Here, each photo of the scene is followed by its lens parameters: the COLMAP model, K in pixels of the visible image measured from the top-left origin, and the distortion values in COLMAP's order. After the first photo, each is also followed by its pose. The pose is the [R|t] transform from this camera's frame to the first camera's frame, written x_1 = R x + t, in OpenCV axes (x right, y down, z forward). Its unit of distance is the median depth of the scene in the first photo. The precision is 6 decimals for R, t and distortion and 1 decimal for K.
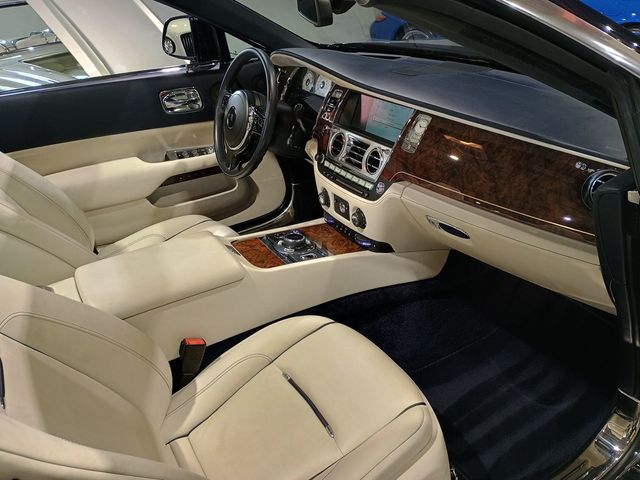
lens RADIAL K [[557.0, 0, 331.0], [0, 557.0, 245.9], [0, 0, 1]] dist [0.059153, -0.060188]
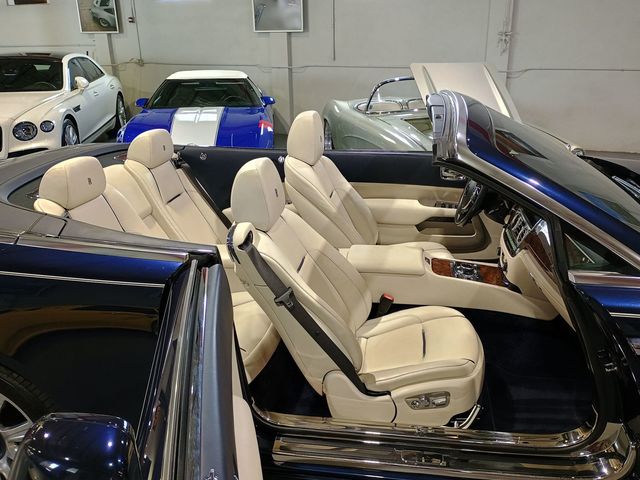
lens RADIAL K [[557.0, 0, 331.0], [0, 557.0, 245.9], [0, 0, 1]] dist [0.059153, -0.060188]
pose [[0.782816, 0.278077, -0.556662, 0.475869], [-0.326075, 0.945246, 0.013644, 0.033282], [0.529976, 0.170833, 0.830627, -0.553378]]
